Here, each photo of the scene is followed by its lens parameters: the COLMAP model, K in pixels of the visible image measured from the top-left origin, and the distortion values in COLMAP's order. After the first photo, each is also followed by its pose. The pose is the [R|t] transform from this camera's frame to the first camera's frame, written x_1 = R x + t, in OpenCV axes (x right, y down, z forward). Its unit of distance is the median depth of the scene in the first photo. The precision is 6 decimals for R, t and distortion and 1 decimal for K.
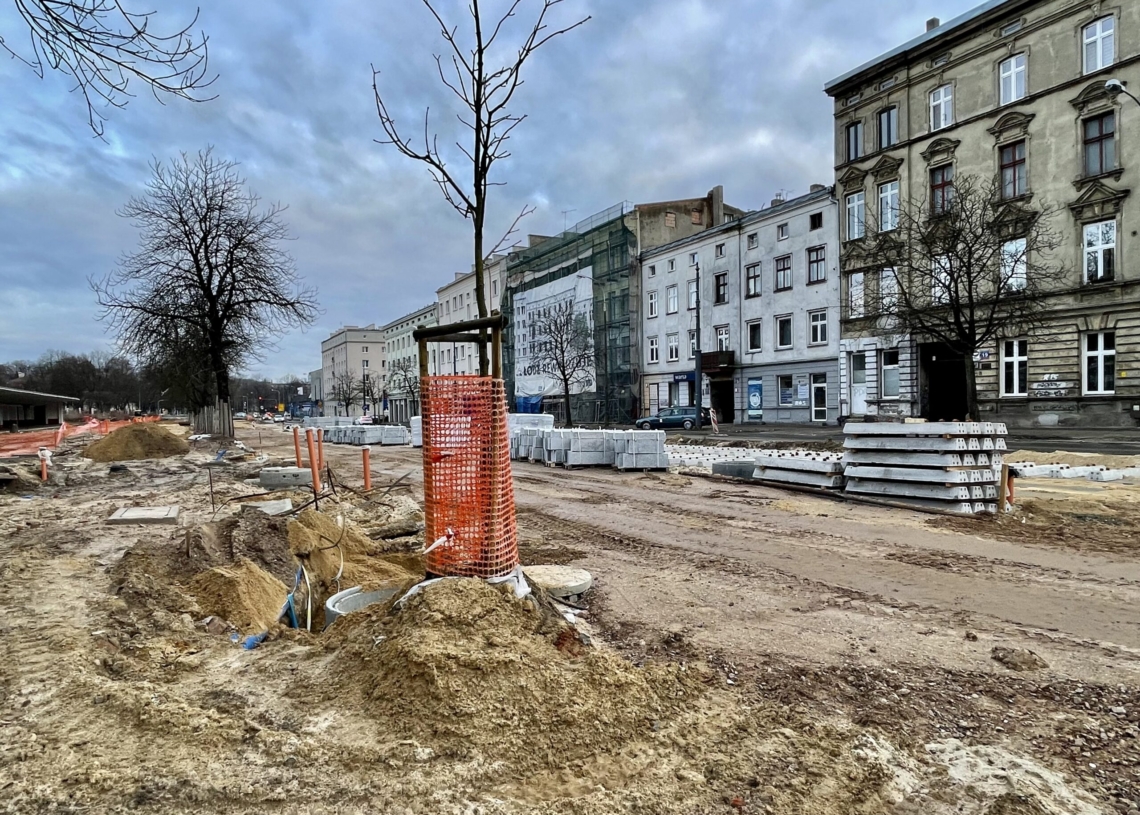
lens RADIAL K [[705.8, 0, 561.9], [0, 705.8, 426.6], [0, 0, 1]] dist [-0.007226, 0.001421]
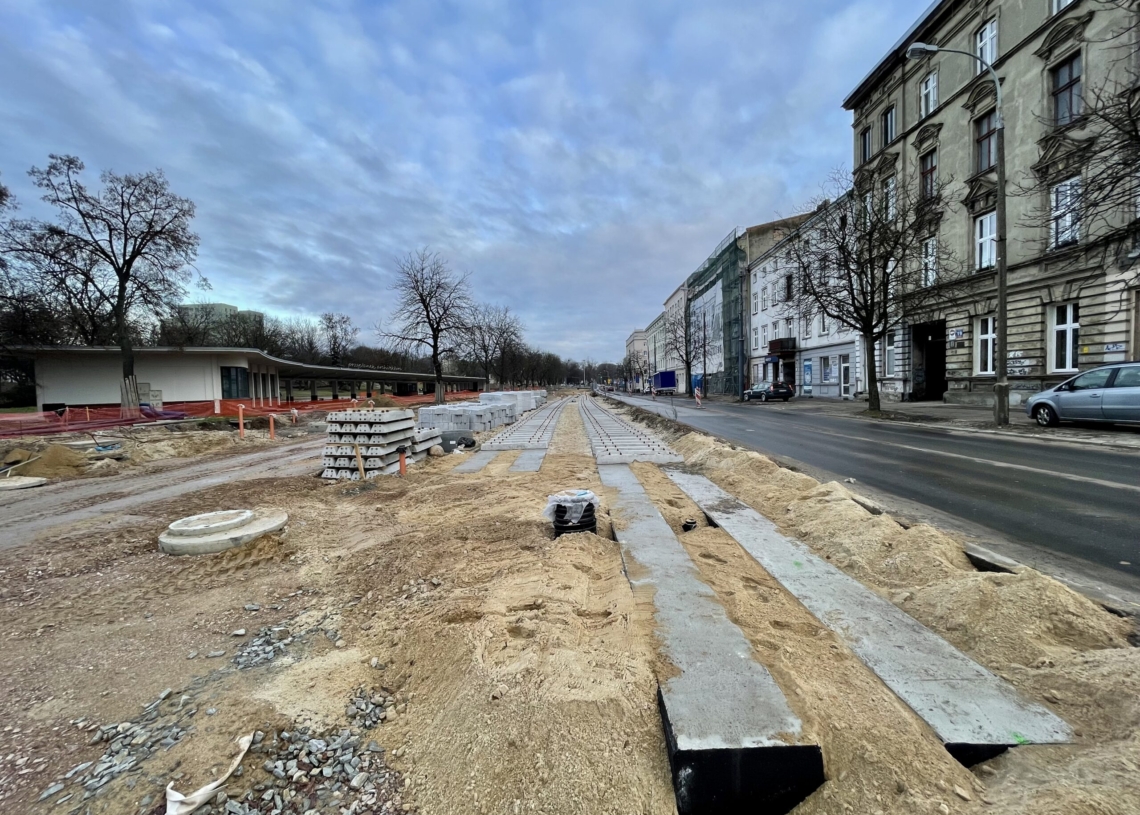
lens RADIAL K [[465.4, 0, 571.2], [0, 465.4, 403.4], [0, 0, 1]] dist [0.001825, -0.000508]
pose [[0.863437, 0.017369, -0.504158, 0.421923], [-0.005462, 0.999670, 0.025086, -0.014358], [0.504427, -0.018906, 0.863247, 0.131147]]
